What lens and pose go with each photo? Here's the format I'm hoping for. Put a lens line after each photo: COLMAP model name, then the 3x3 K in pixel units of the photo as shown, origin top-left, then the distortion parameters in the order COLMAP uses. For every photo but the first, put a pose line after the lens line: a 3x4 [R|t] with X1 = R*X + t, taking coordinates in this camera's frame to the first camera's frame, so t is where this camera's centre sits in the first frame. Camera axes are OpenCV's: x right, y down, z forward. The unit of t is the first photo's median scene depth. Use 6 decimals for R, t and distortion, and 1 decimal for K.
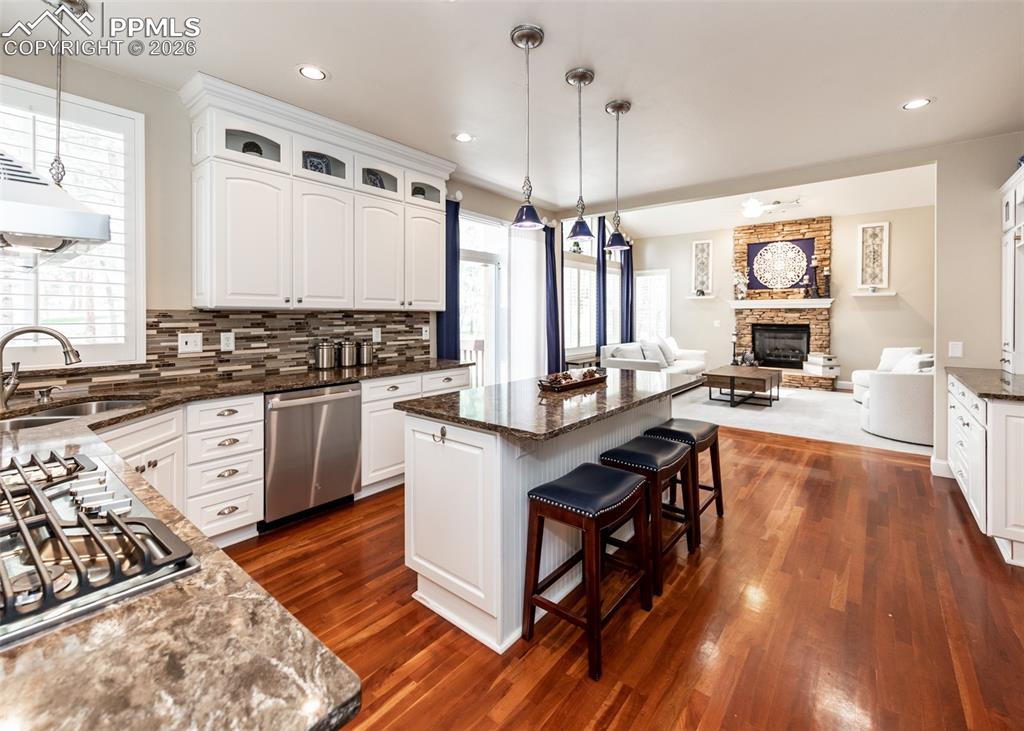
lens RADIAL K [[453.5, 0, 516.7], [0, 453.5, 314.6], [0, 0, 1]] dist [-0.000955, -0.000296]
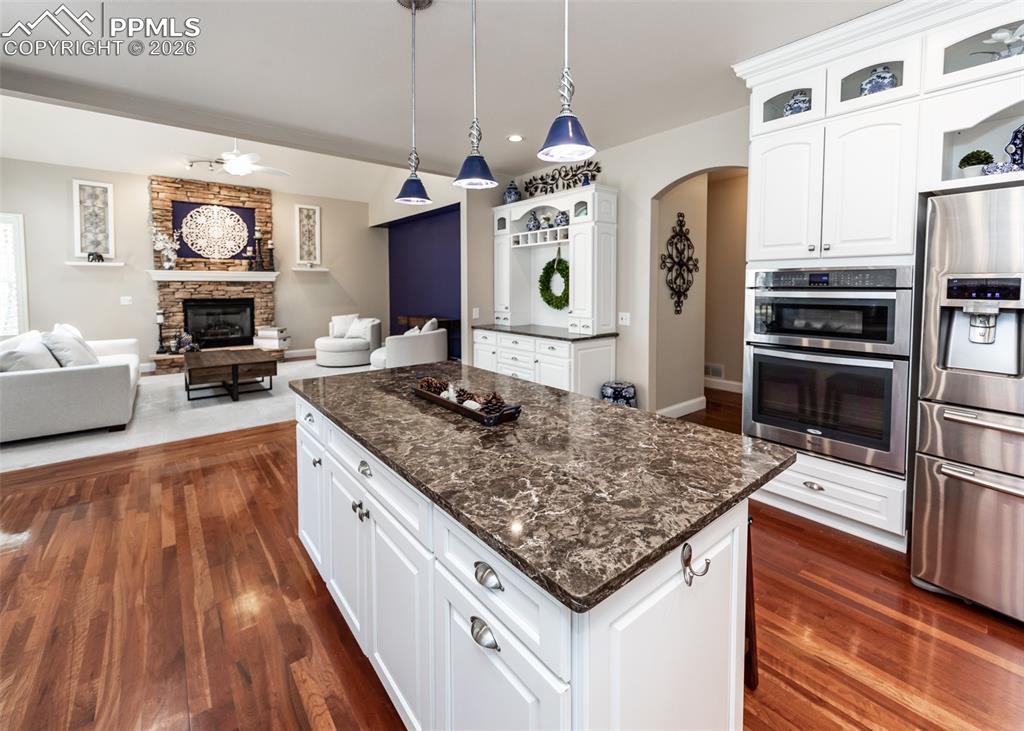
lens RADIAL K [[428.9, 0, 534.1], [0, 428.9, 307.3], [0, 0, 1]] dist [0.018830, -0.005612]
pose [[0.163104, -0.050196, 0.985331, -0.169982], [0.003129, 0.998726, 0.050360, -0.003486], [-0.986604, -0.005131, 0.163053, 0.265962]]
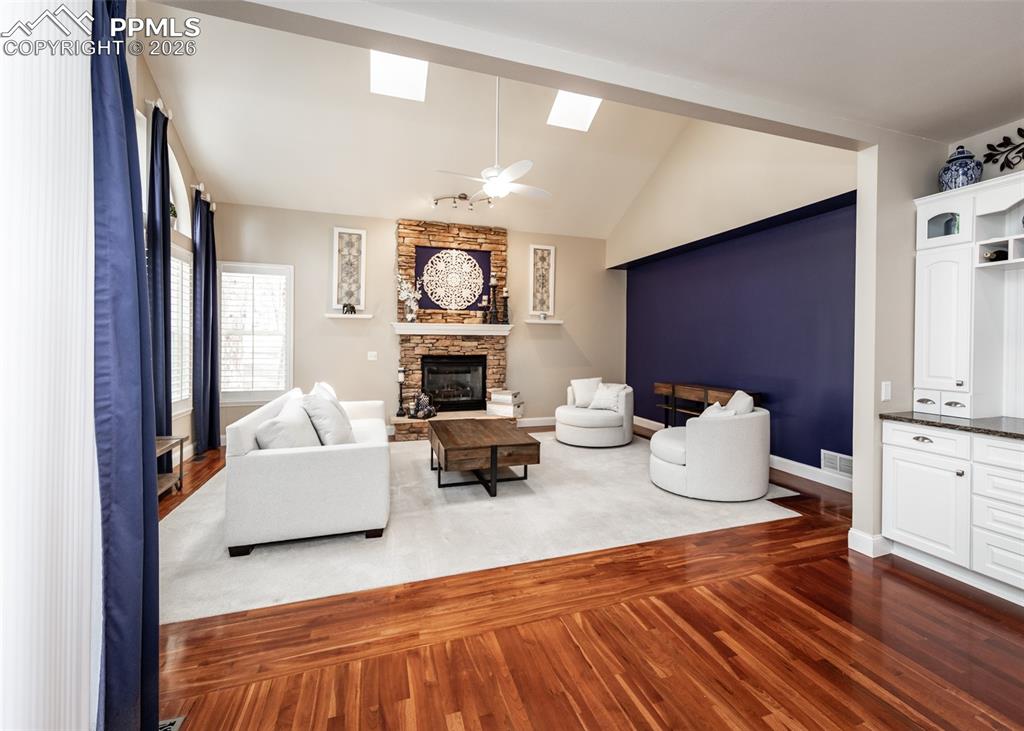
lens RADIAL K [[445.8, 0, 539.5], [0, 445.8, 349.3], [0, 0, 1]] dist [0.010835, -0.000575]
pose [[0.501653, -0.010571, 0.865005, -0.012071], [-0.003465, 0.999893, 0.014229, -0.000725], [-0.865062, -0.010135, 0.501562, 0.519474]]
